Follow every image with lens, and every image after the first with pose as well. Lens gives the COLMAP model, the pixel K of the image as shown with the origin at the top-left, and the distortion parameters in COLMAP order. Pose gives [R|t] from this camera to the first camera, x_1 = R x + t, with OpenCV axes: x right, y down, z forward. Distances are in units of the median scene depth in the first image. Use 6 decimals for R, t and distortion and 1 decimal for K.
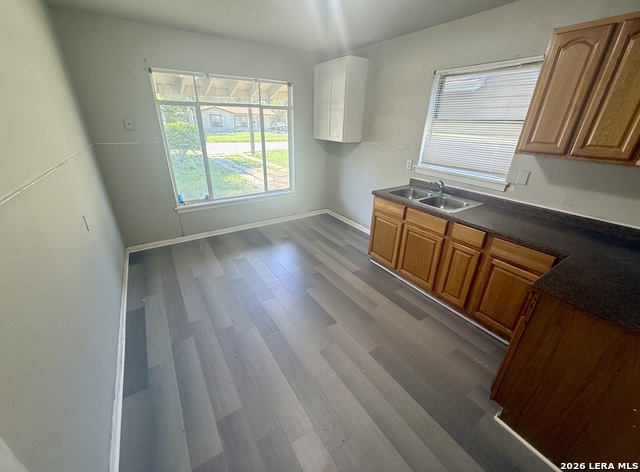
lens RADIAL K [[256.0, 0, 318.5], [0, 256.0, 238.6], [0, 0, 1]] dist [0.001909, 0.000055]
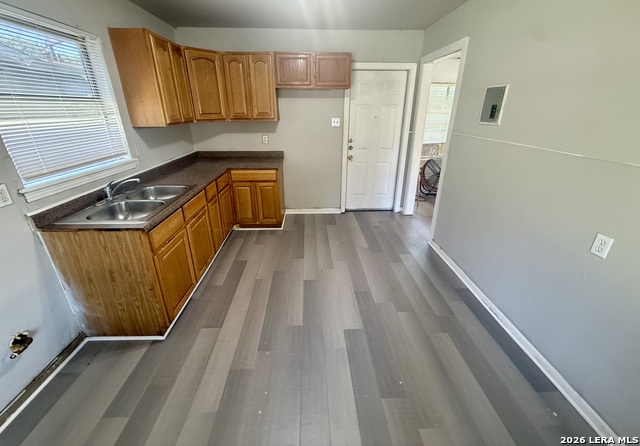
lens RADIAL K [[274.1, 0, 317.4], [0, 274.1, 218.8], [0, 0, 1]] dist [-0.002497, -0.000126]
pose [[-0.865011, -0.209066, 0.456122, -0.455714], [0.194366, 0.698461, 0.688748, -0.656786], [-0.462577, 0.684429, -0.563541, 1.432392]]
